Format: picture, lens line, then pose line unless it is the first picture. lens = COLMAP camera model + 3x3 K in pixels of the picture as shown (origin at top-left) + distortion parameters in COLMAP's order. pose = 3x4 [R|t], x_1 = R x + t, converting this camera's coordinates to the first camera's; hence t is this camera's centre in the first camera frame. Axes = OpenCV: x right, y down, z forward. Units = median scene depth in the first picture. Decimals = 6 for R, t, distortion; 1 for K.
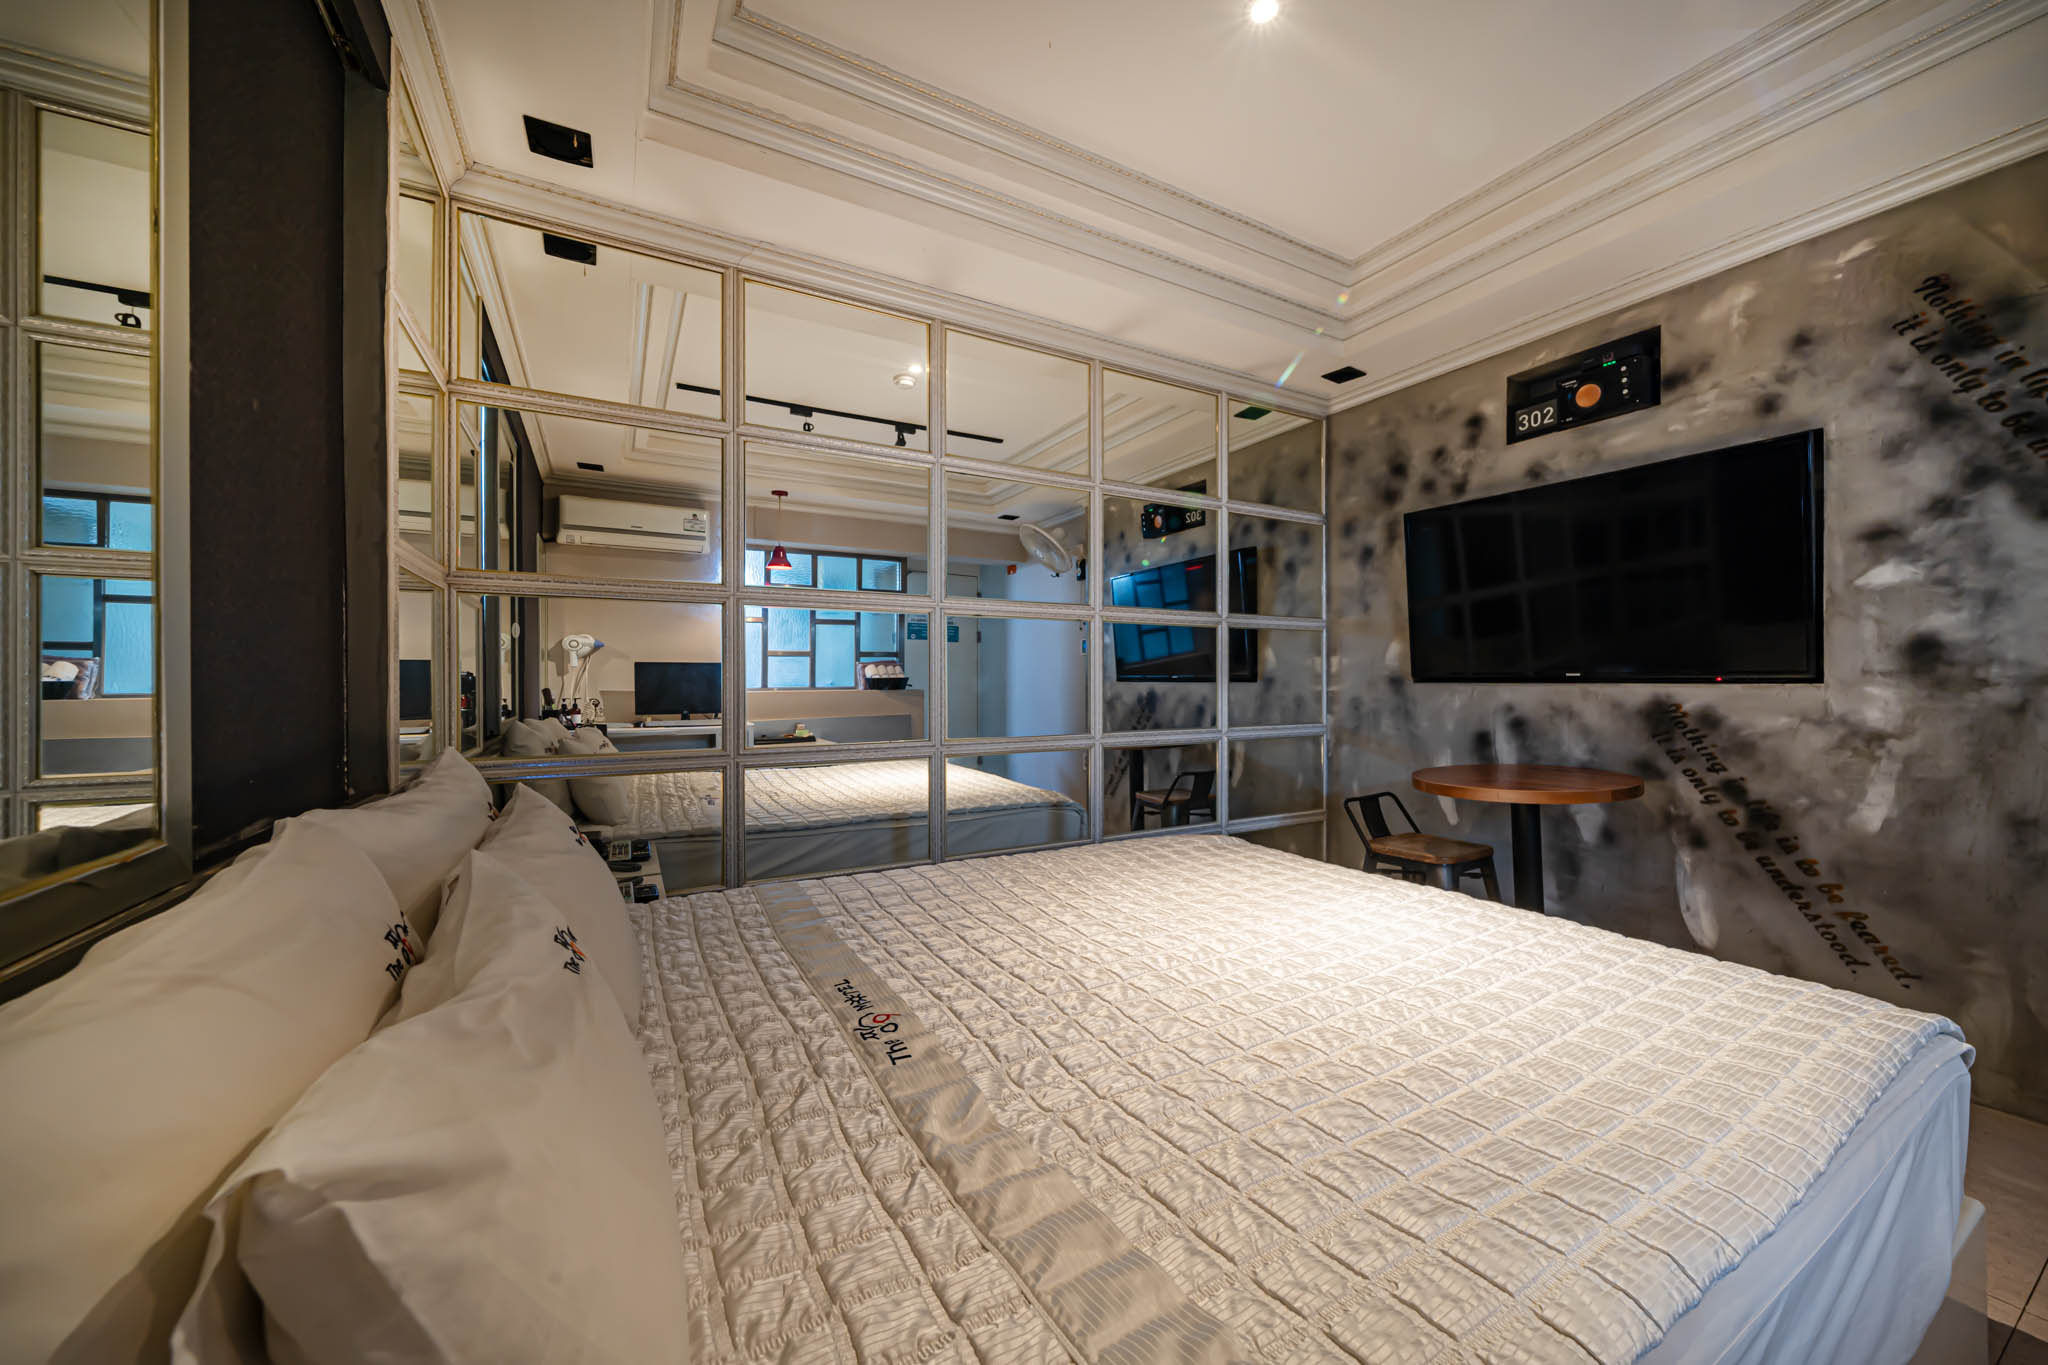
lens RADIAL K [[749.1, 0, 1024.0], [0, 749.1, 682.5], [0, 0, 1]] dist [0.000784, 0.000000]
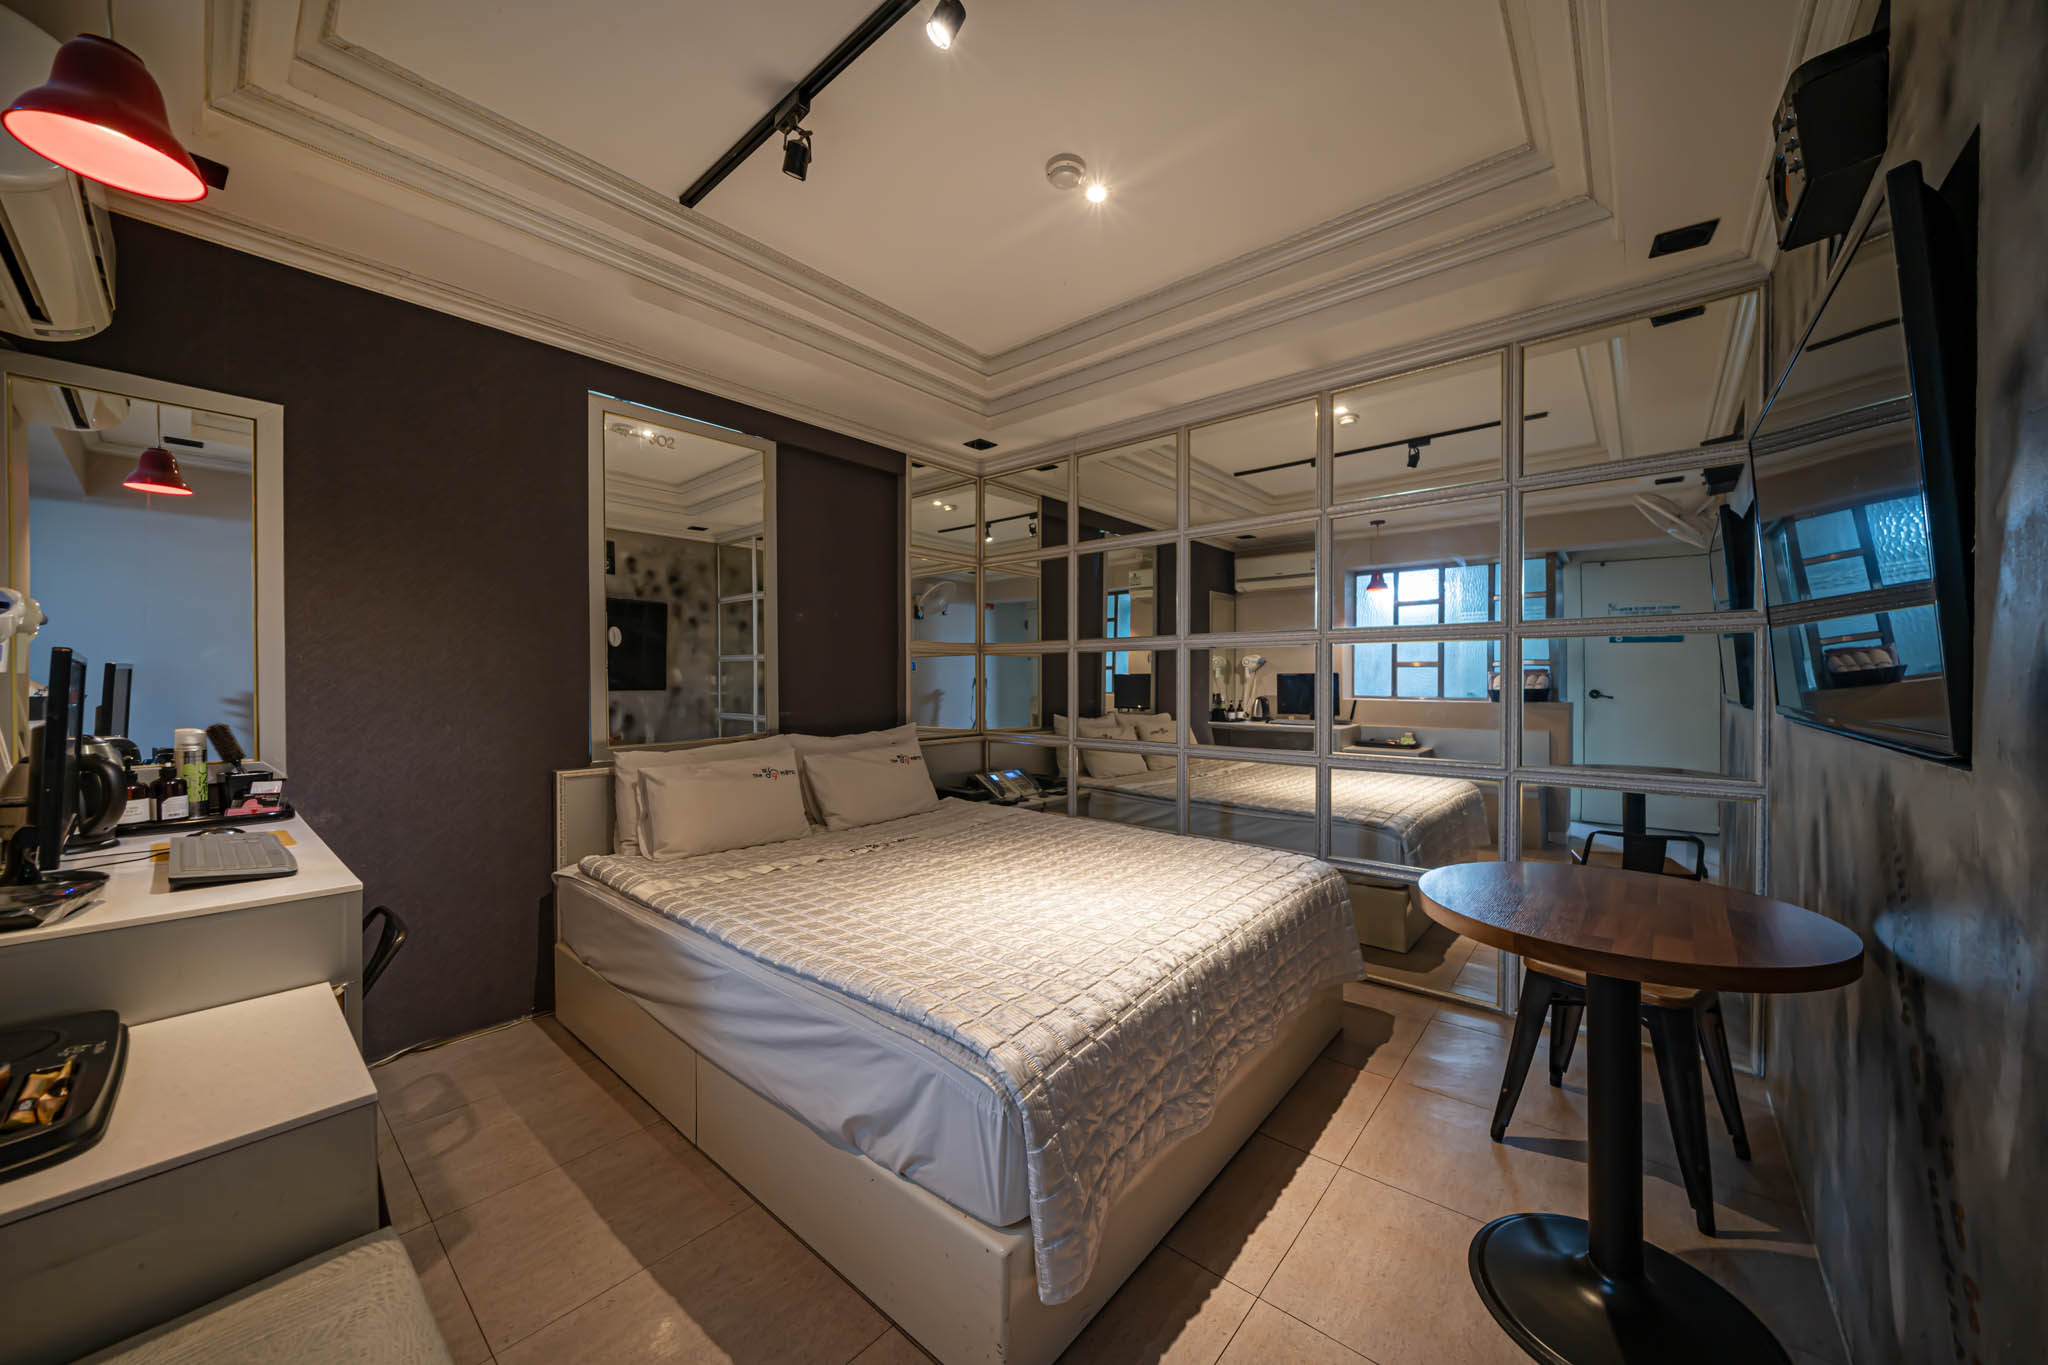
lens RADIAL K [[708.0, 0, 1024.0], [0, 708.0, 682.5], [0, 0, 1]] dist [0.000577, 0.000040]
pose [[0.335385, 0.005022, -0.942068, 0.531053], [-0.001622, 0.999987, 0.004753, -0.019898], [0.942080, -0.000066, 0.335389, 0.170963]]
